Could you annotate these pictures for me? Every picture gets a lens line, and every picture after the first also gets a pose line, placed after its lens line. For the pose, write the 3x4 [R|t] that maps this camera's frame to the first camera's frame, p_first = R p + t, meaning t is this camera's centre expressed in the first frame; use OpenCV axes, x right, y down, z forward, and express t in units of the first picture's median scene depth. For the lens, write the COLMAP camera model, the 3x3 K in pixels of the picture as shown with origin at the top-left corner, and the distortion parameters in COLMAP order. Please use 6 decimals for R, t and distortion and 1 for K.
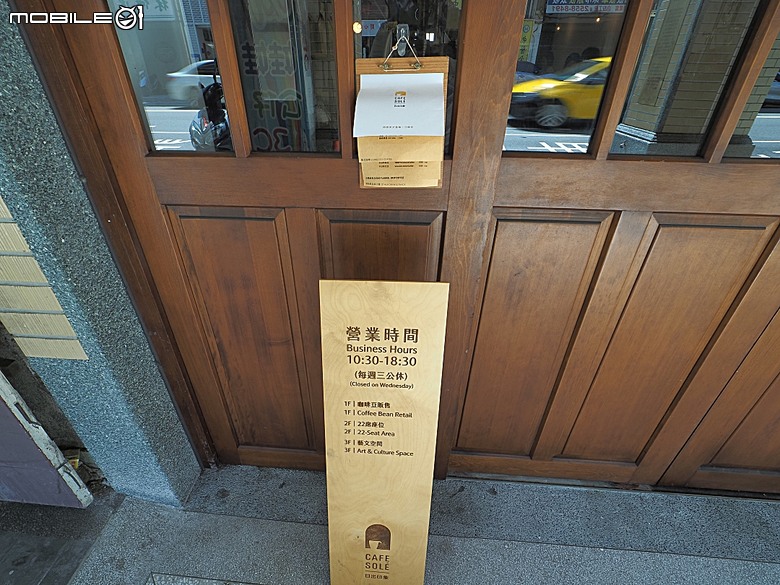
lens RADIAL K [[368.6, 0, 382.9], [0, 368.6, 287.0], [0, 0, 1]] dist [-0.009545, 0.002200]
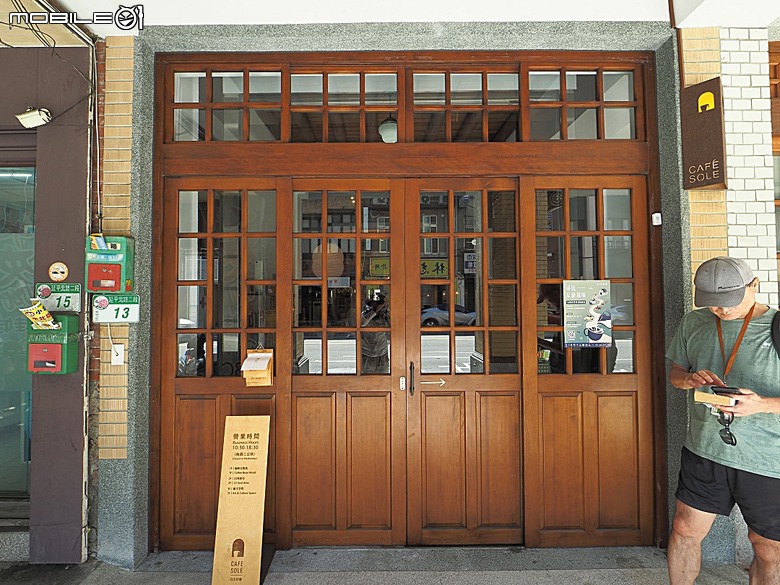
lens RADIAL K [[368.6, 0, 386.1], [0, 368.6, 297.6], [0, 0, 1]] dist [-0.009545, 0.002200]
pose [[0.996303, -0.004270, 0.085803, 0.734034], [0.048940, 0.849071, -0.526007, 0.672765], [-0.070607, 0.528261, 0.846141, -1.796584]]
